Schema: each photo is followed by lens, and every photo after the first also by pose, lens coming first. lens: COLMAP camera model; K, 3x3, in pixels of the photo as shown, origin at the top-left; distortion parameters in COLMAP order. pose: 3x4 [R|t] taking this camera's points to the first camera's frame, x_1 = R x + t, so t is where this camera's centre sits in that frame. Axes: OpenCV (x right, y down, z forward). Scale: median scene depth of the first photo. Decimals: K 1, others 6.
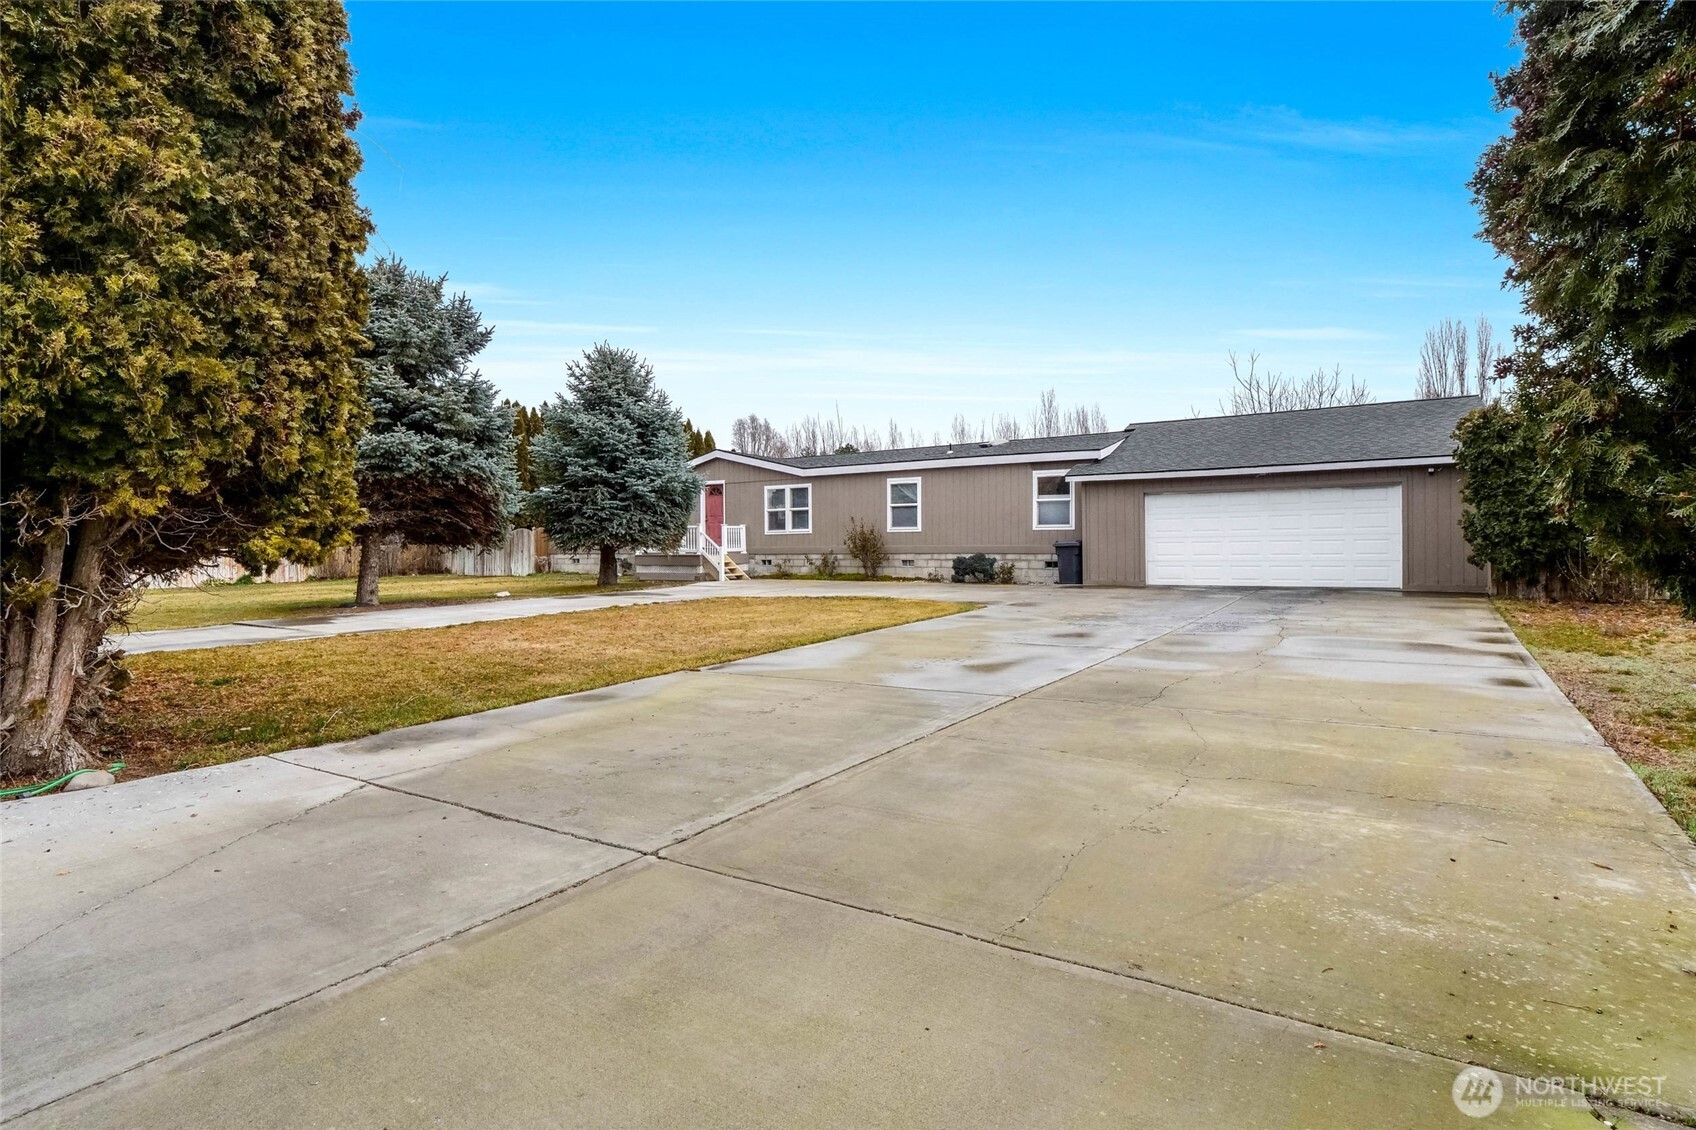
lens RADIAL K [[837.2, 0, 850.4], [0, 837.2, 562.5], [0, 0, 1]] dist [-0.029969, -0.000358]
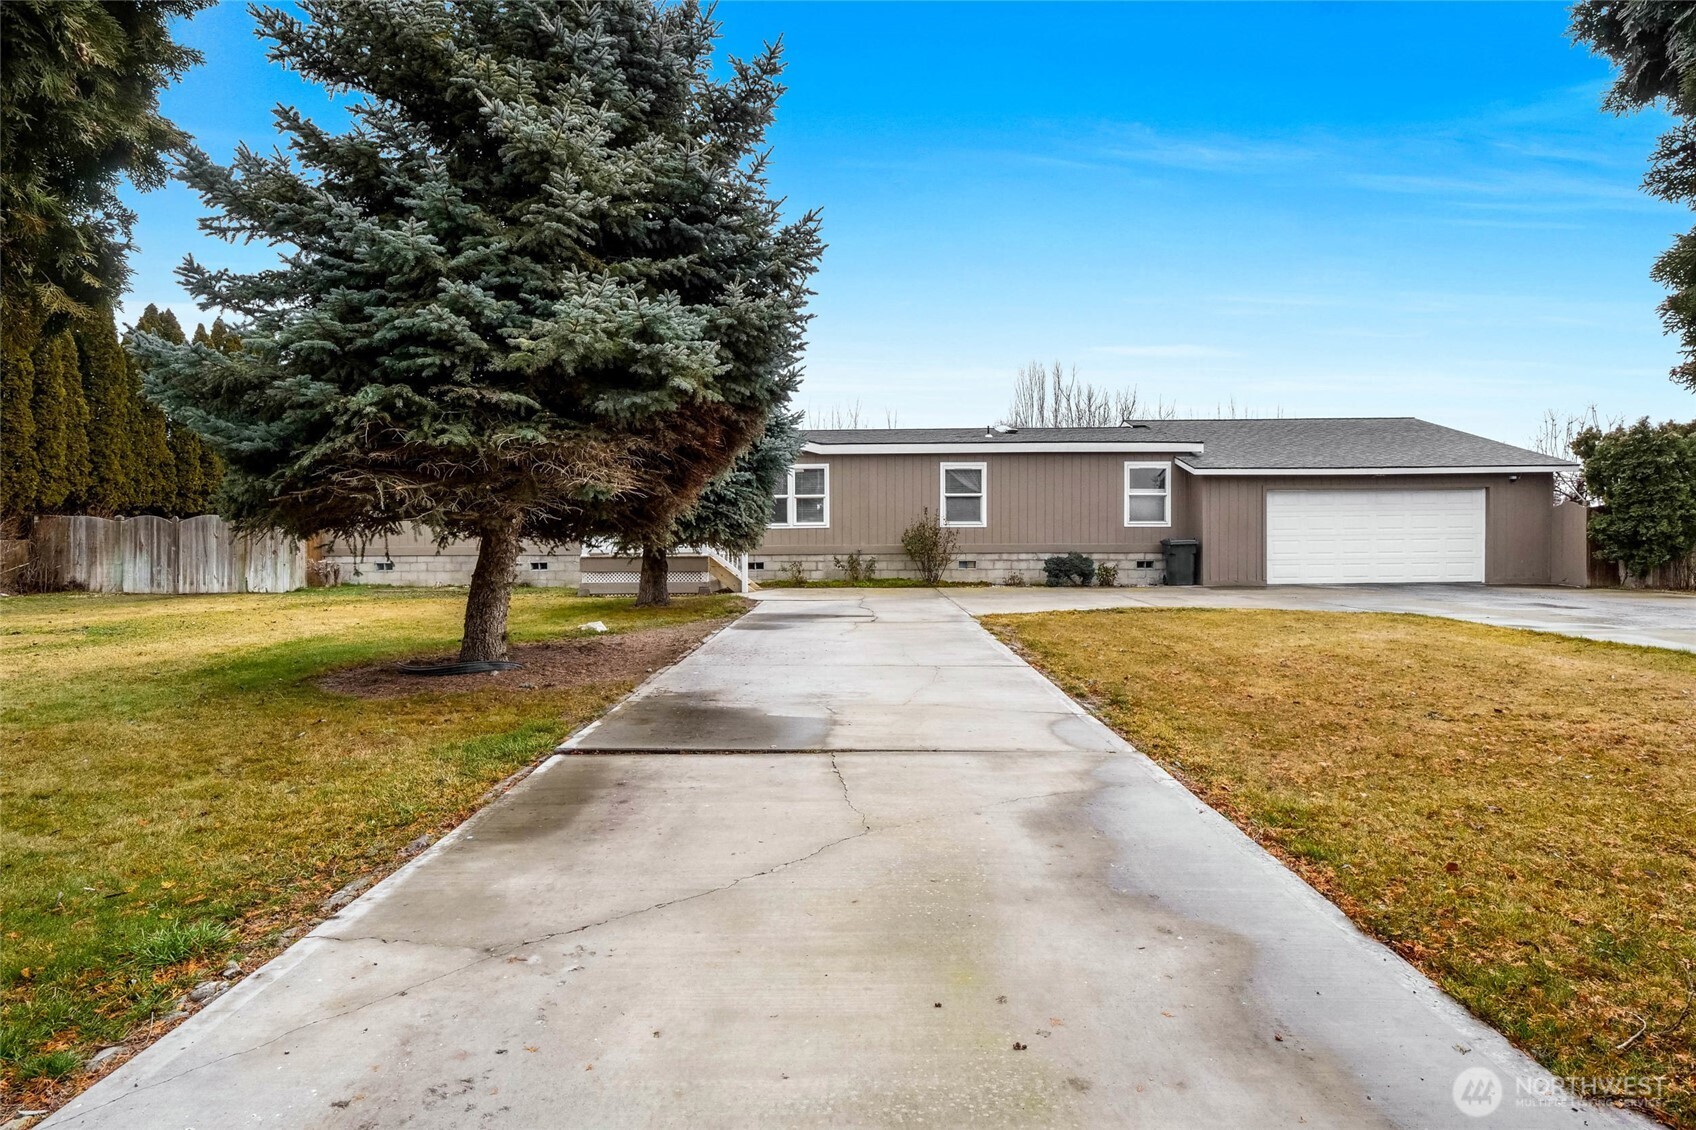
lens RADIAL K [[837.2, 0, 846.2], [0, 837.2, 557.6], [0, 0, 1]] dist [-0.029969, -0.000358]
pose [[0.865653, -0.006587, 0.500601, -0.454967], [0.009623, 0.999948, -0.003483, -0.004661], [-0.500552, 0.007832, 0.865671, 0.340270]]
